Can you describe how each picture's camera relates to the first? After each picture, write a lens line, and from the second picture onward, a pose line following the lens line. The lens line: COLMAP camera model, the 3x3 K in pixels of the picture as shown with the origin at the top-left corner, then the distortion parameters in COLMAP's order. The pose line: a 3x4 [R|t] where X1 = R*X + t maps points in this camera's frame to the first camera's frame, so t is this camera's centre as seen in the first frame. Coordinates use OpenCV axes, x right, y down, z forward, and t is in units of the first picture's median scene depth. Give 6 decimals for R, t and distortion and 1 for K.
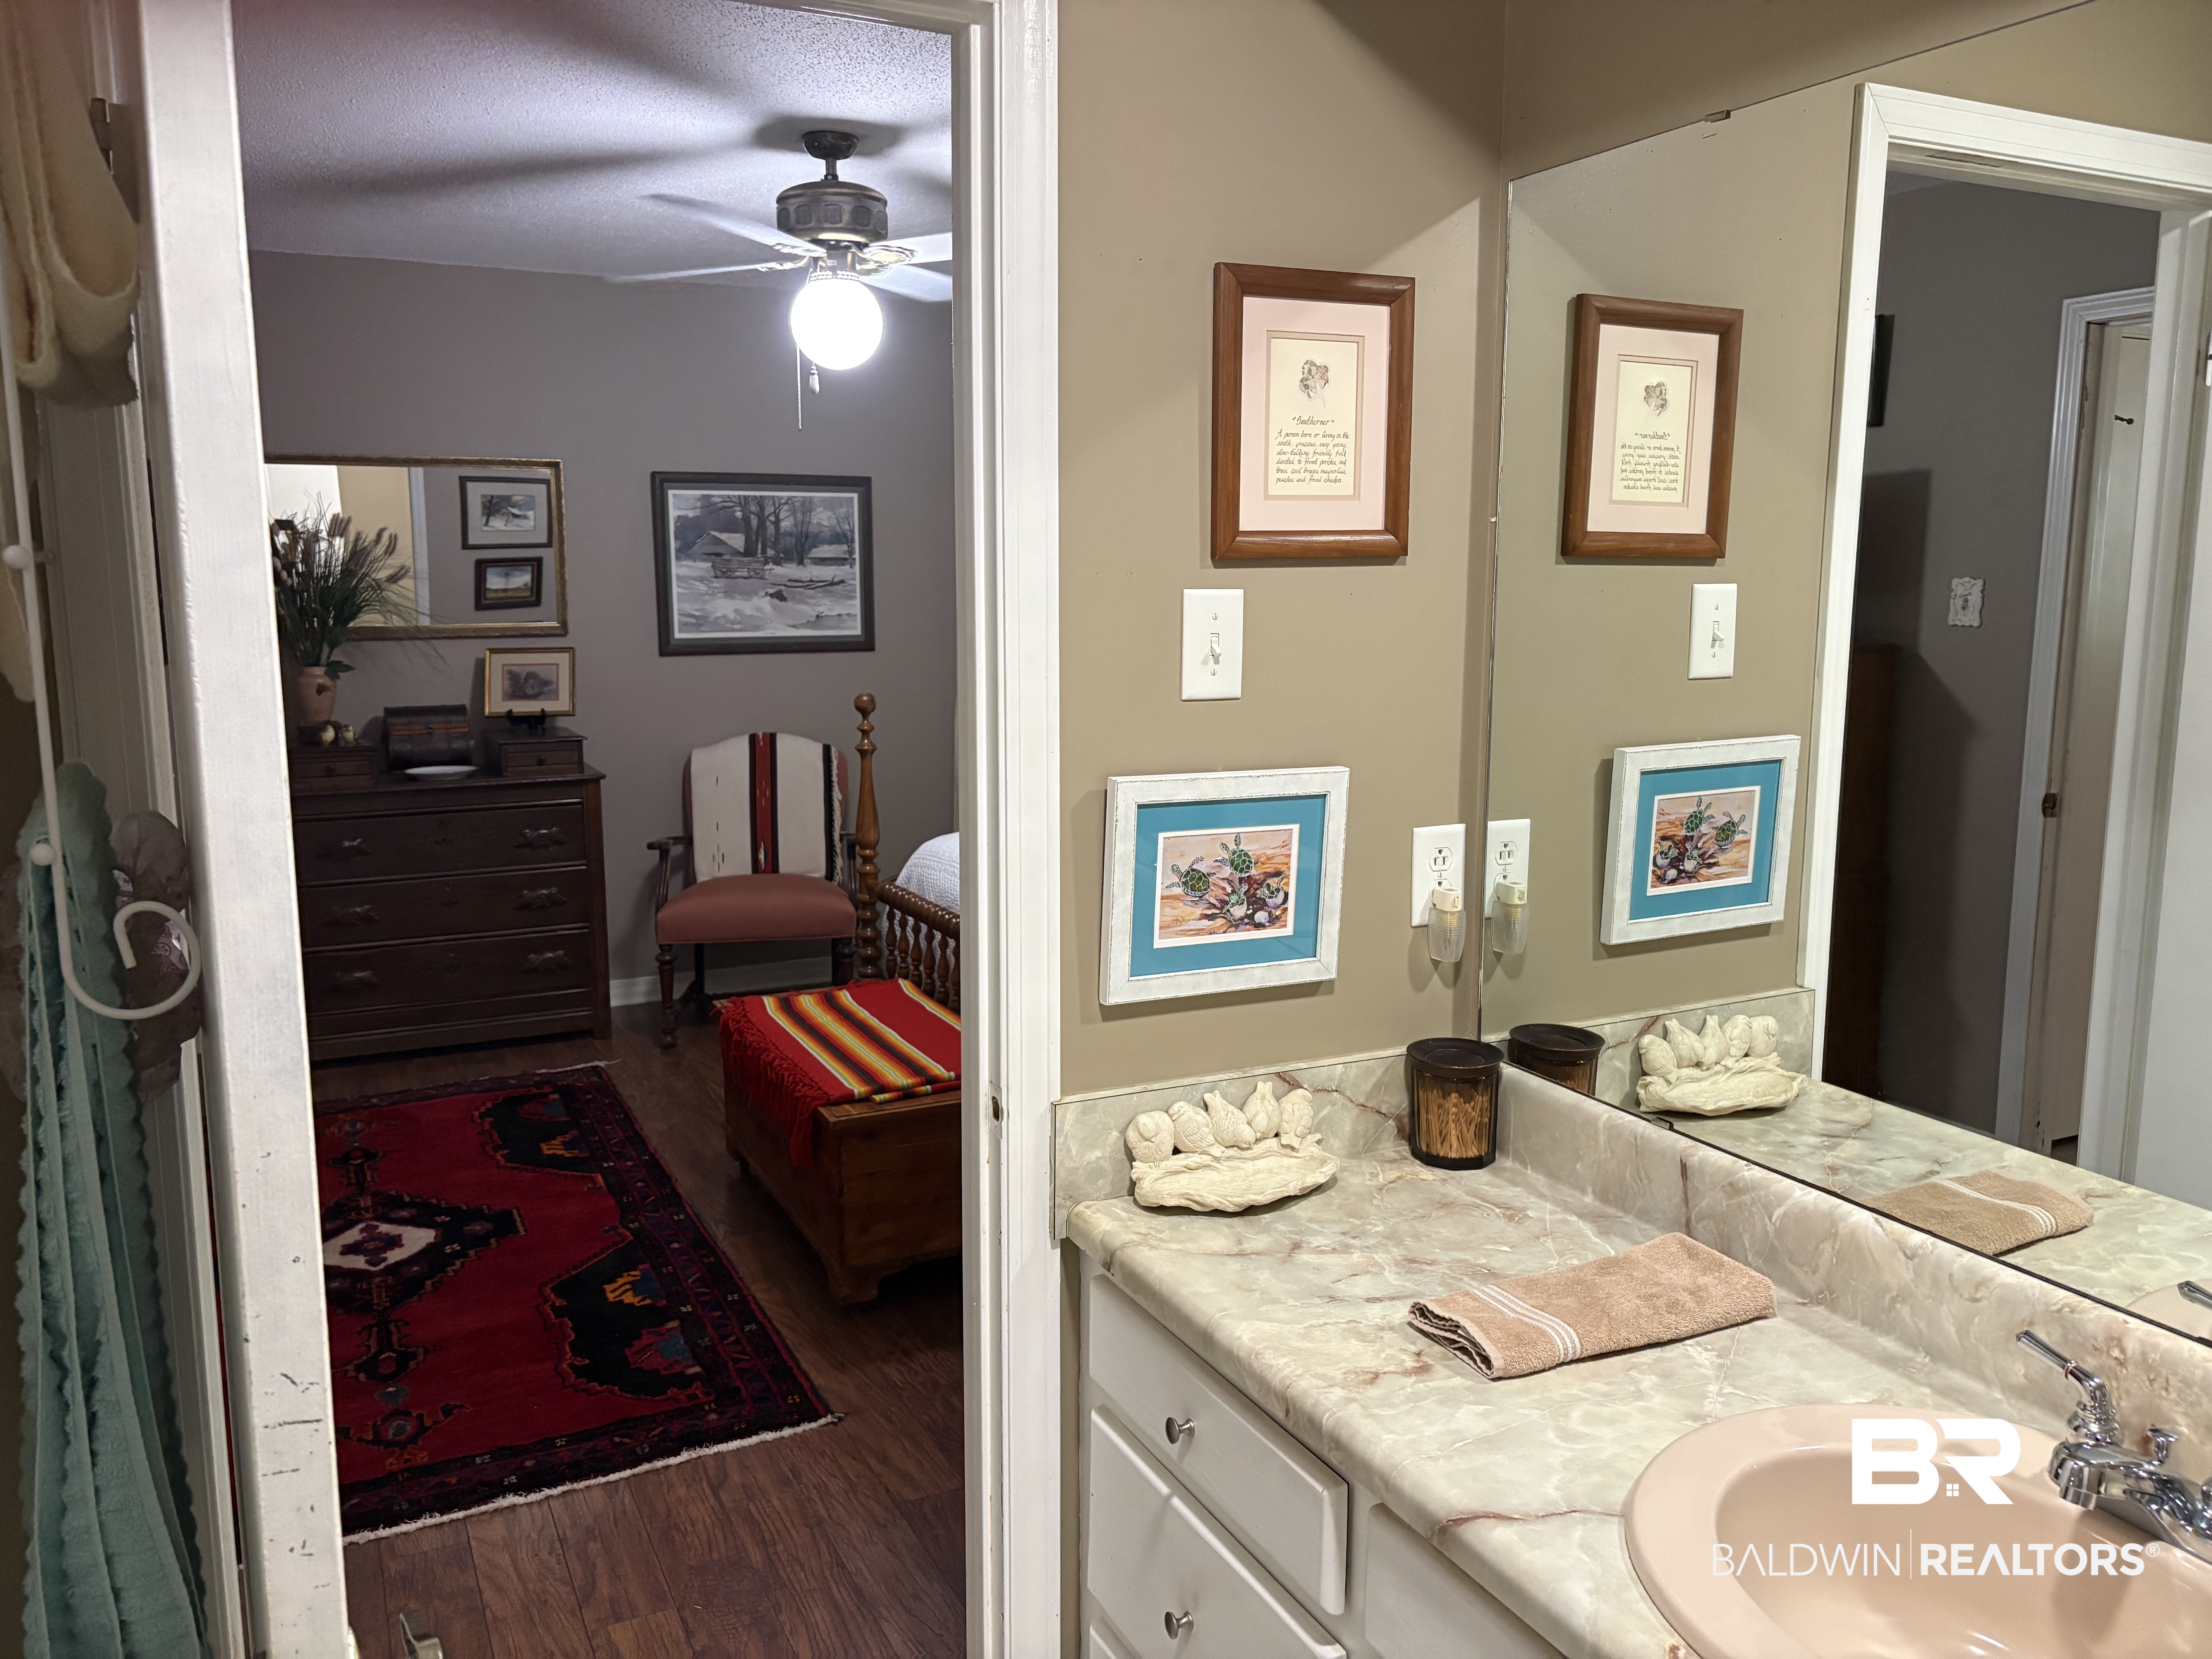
lens RADIAL K [[1680.8, 0, 1126.5], [0, 1680.8, 829.0], [0, 0, 1]] dist [0.052585, -0.064009]
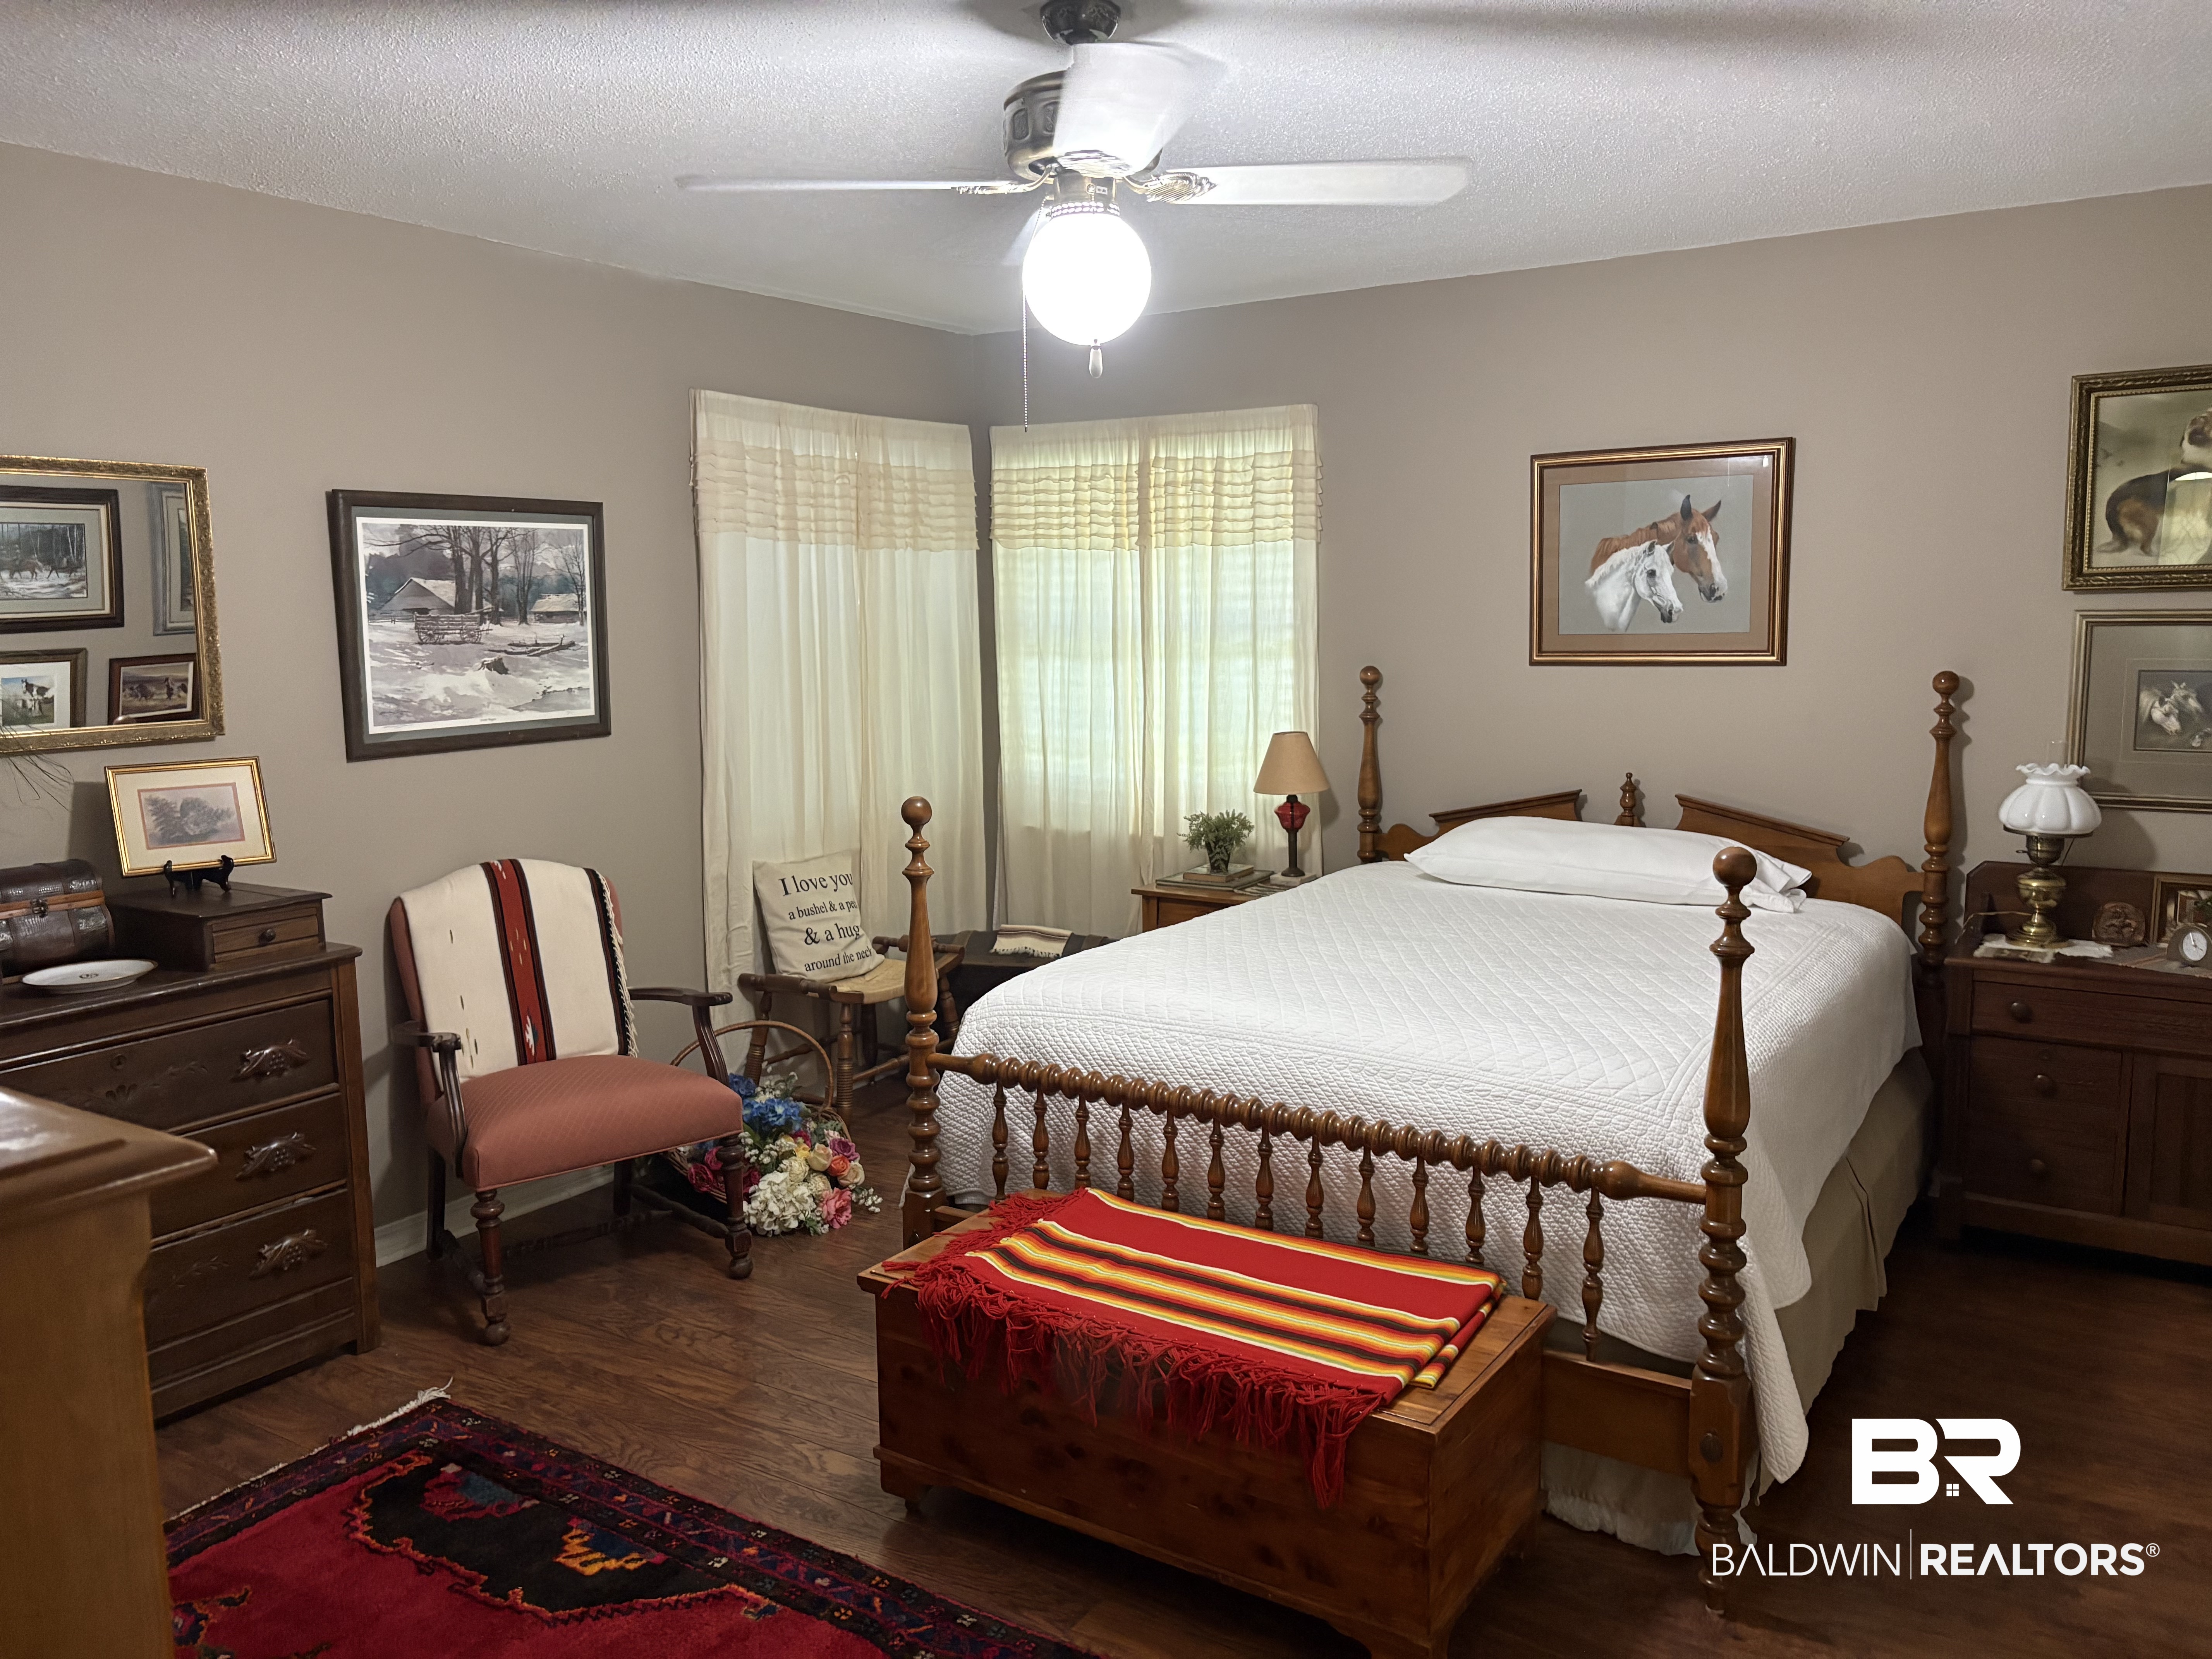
lens RADIAL K [[1680.8, 0, 1102.7], [0, 1680.8, 811.6], [0, 0, 1]] dist [0.052585, -0.064009]
pose [[0.865387, -0.075844, 0.495332, -0.409764], [0.093334, 0.995578, -0.010621, -0.054765], [-0.492336, 0.055423, 0.868639, 0.307173]]
